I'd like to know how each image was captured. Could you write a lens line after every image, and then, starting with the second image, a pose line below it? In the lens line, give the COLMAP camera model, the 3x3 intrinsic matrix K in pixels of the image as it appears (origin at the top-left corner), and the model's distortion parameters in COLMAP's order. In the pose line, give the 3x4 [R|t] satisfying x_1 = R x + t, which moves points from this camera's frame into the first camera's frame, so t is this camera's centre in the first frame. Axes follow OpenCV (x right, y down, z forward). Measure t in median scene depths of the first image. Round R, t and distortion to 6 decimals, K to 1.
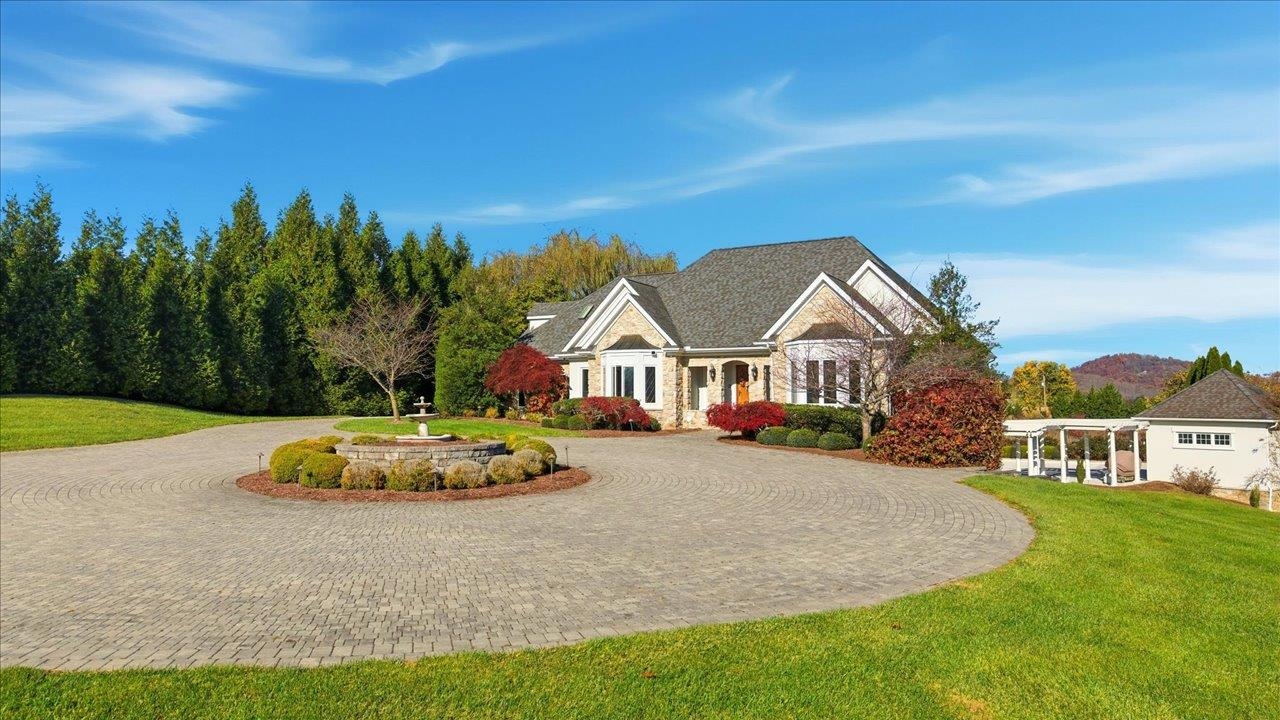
lens RADIAL K [[856.7, 0, 644.1], [0, 856.7, 360.4], [0, 0, 1]] dist [0.030686, -0.038859]
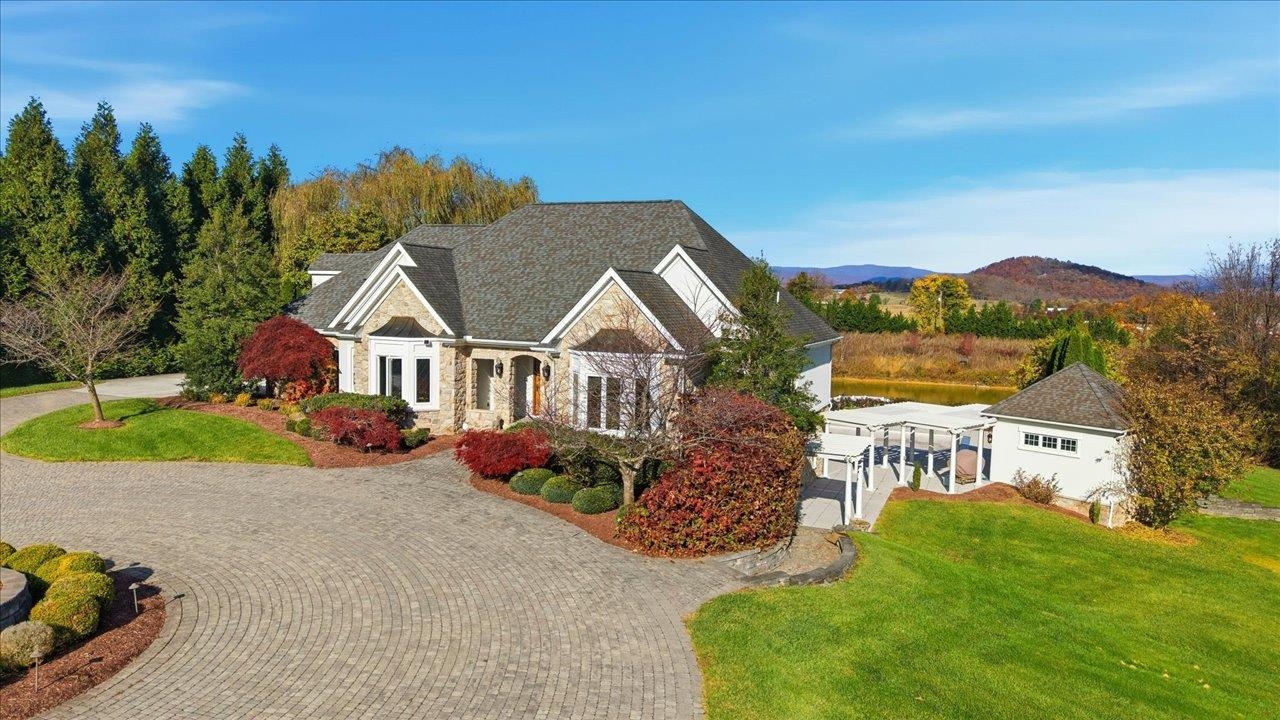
lens RADIAL K [[856.7, 0, 647.1], [0, 856.7, 363.9], [0, 0, 1]] dist [0.030686, -0.038859]
pose [[0.995068, 0.017193, 0.097695, 0.136014], [-0.029876, 0.991079, 0.129883, -0.097853], [-0.094591, -0.132161, 0.986705, 0.153224]]
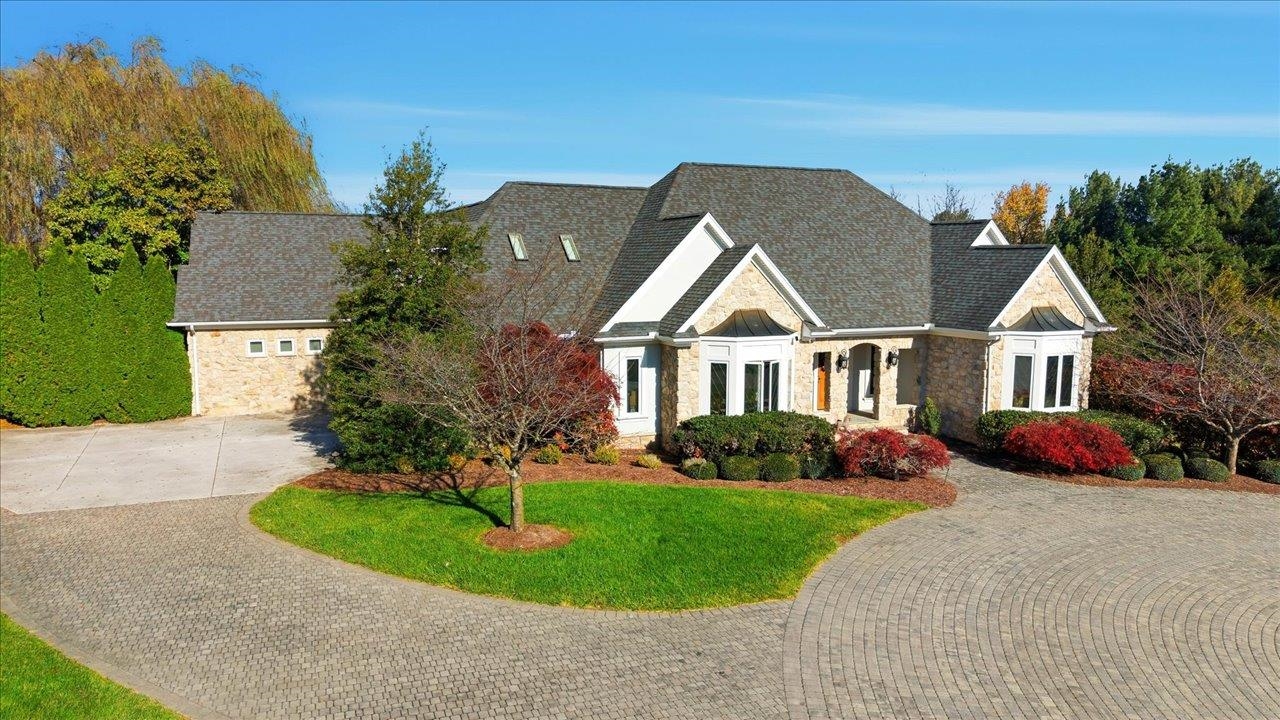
lens RADIAL K [[856.7, 0, 639.6], [0, 856.7, 360.3], [0, 0, 1]] dist [0.030686, -0.038859]
pose [[0.631154, -0.089244, 0.770507, -0.555762], [-0.039734, 0.988335, 0.147023, -0.081869], [-0.774639, -0.123410, 0.620245, 0.649833]]
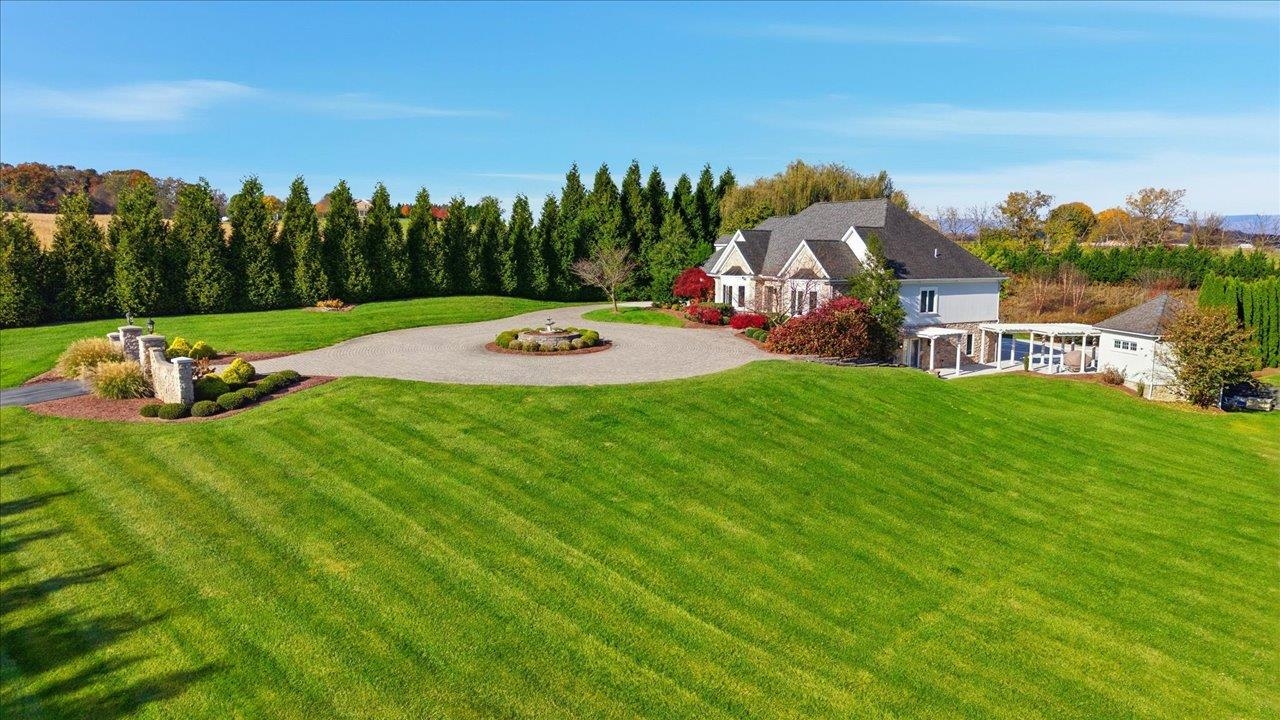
lens RADIAL K [[856.7, 0, 644.9], [0, 856.7, 363.0], [0, 0, 1]] dist [0.030686, -0.038859]
pose [[0.874648, 0.068122, -0.479948, 0.647371], [0.016768, 0.985233, 0.170397, -0.131484], [0.484469, -0.157086, 0.860589, -0.577370]]
